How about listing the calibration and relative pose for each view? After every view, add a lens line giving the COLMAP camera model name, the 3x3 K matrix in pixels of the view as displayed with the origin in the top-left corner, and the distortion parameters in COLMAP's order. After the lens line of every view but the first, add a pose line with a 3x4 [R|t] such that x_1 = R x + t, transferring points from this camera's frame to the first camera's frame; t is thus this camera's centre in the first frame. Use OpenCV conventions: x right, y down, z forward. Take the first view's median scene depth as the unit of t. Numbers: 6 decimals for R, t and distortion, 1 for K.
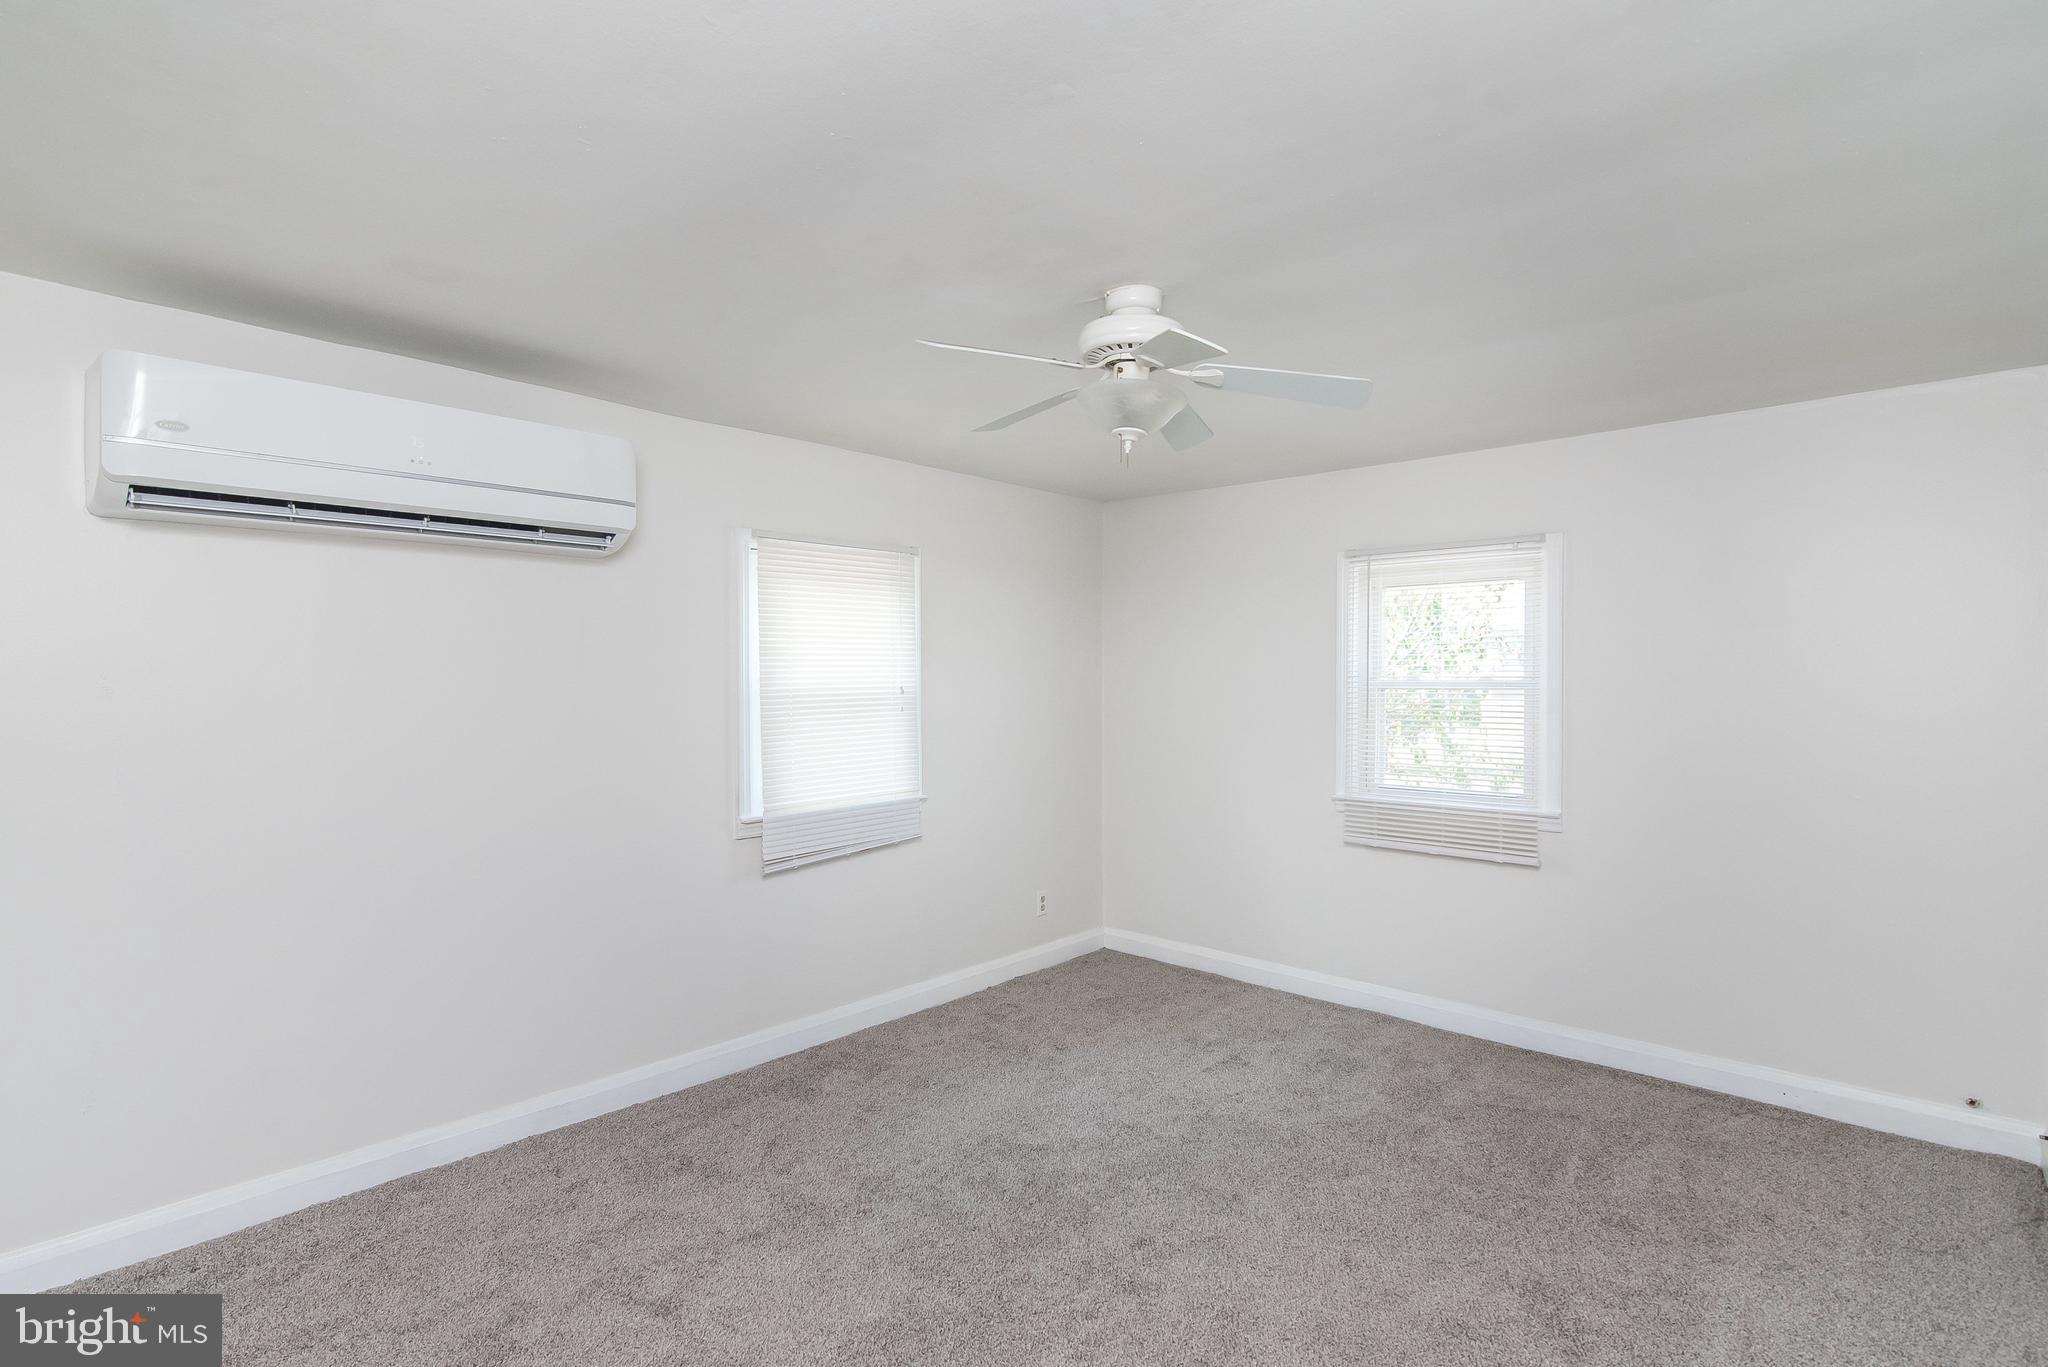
lens RADIAL K [[970.9, 0, 1010.1], [0, 970.9, 687.5], [0, 0, 1]] dist [-0.009687, 0.000430]
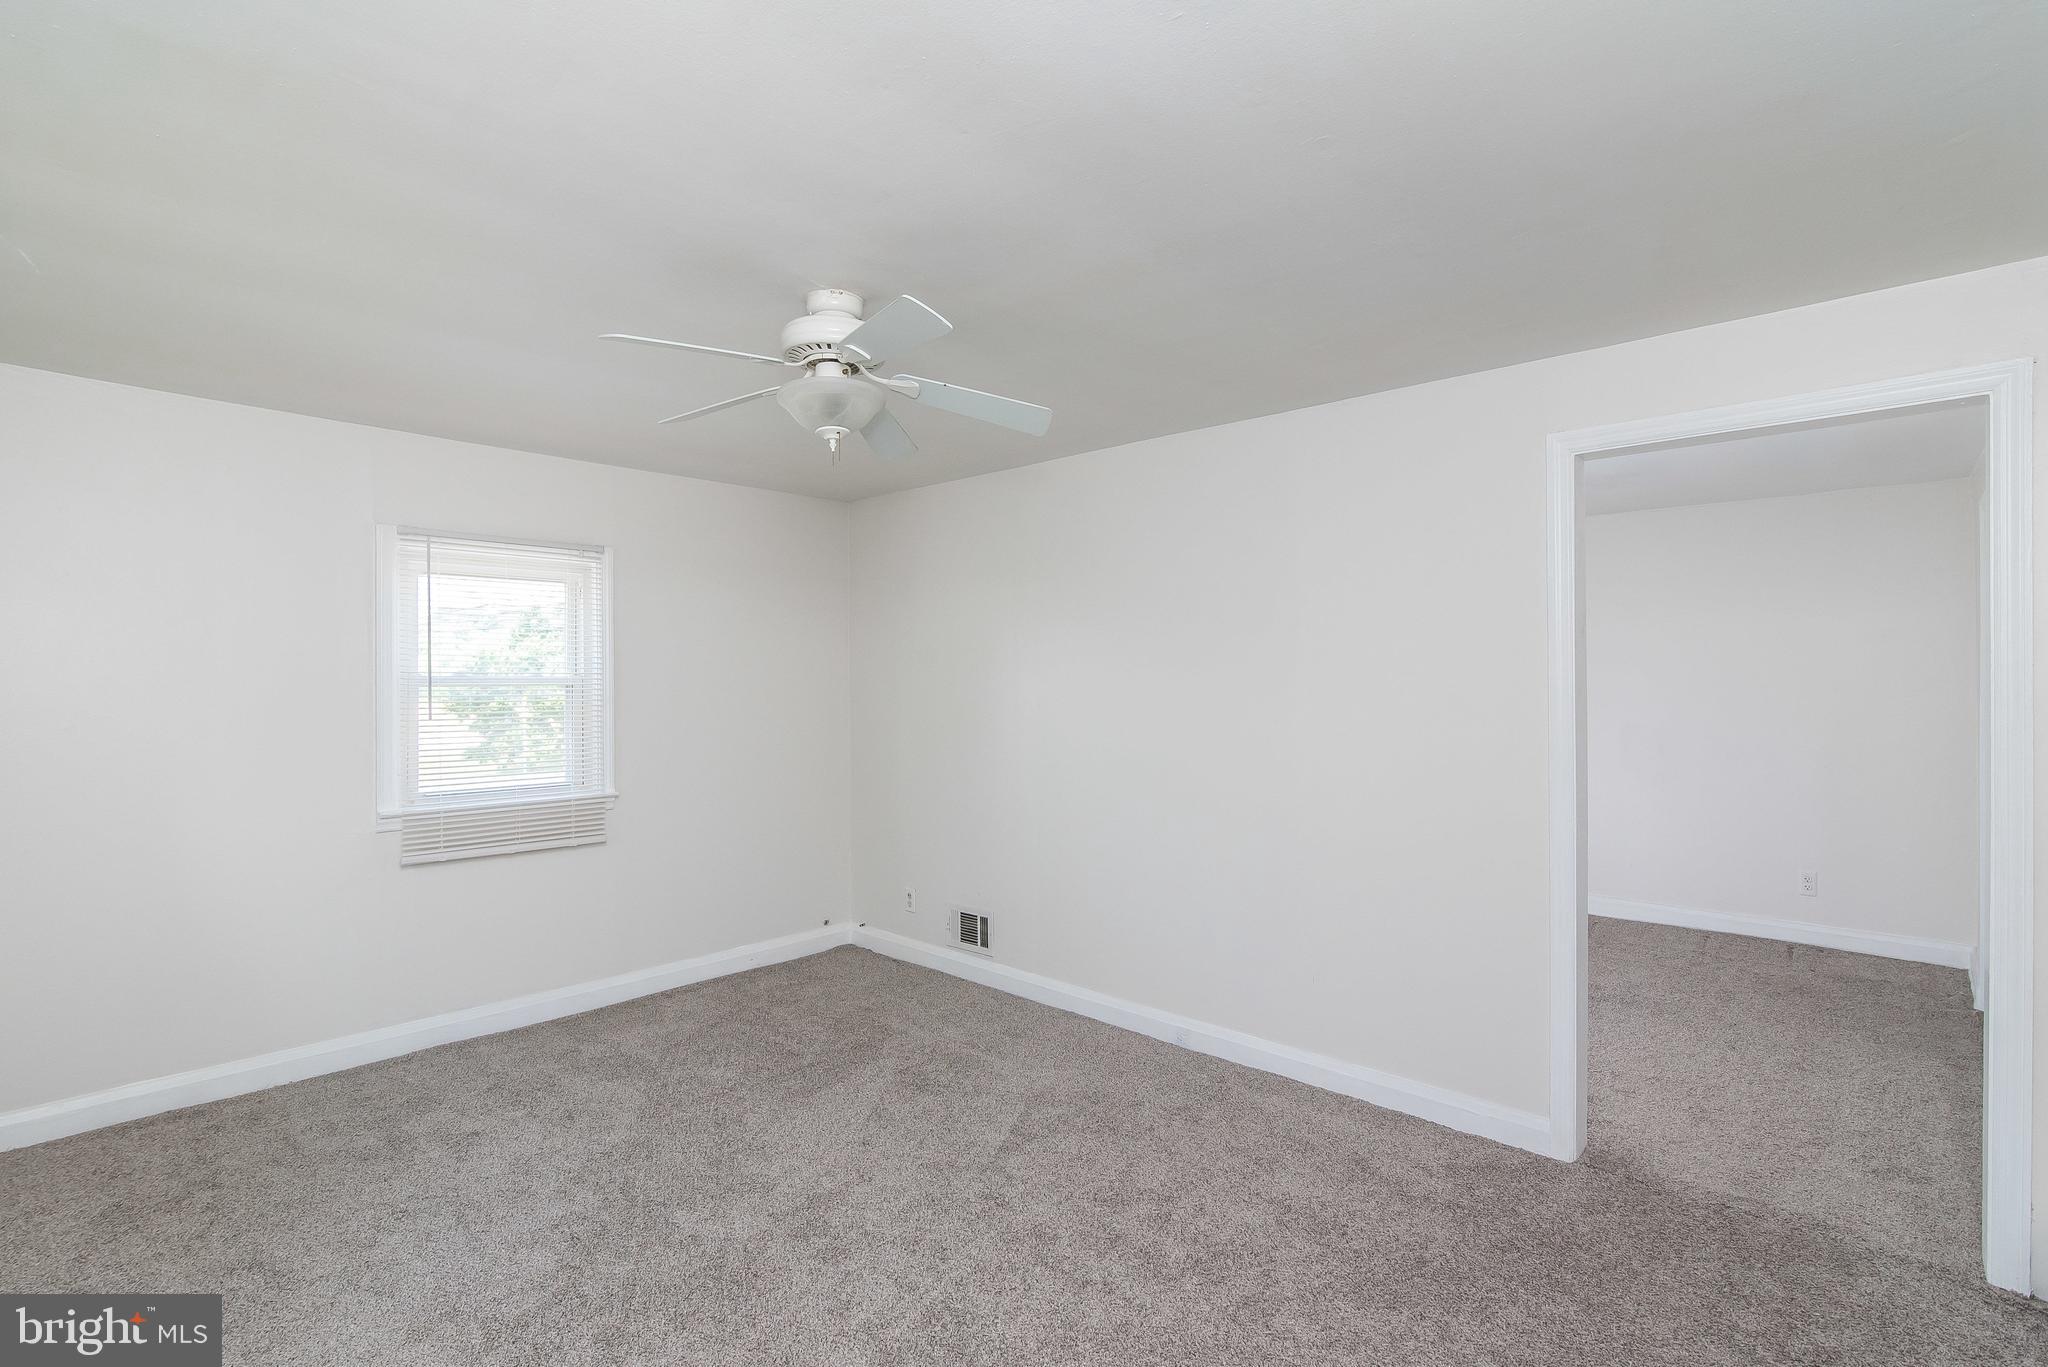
lens RADIAL K [[970.9, 0, 1010.1], [0, 970.9, 687.5], [0, 0, 1]] dist [-0.009687, 0.000430]
pose [[-0.007787, -0.005088, 0.999957, -0.585292], [0.004836, 0.999975, 0.005126, 0.001377], [-0.999958, 0.004876, -0.007762, 0.536283]]
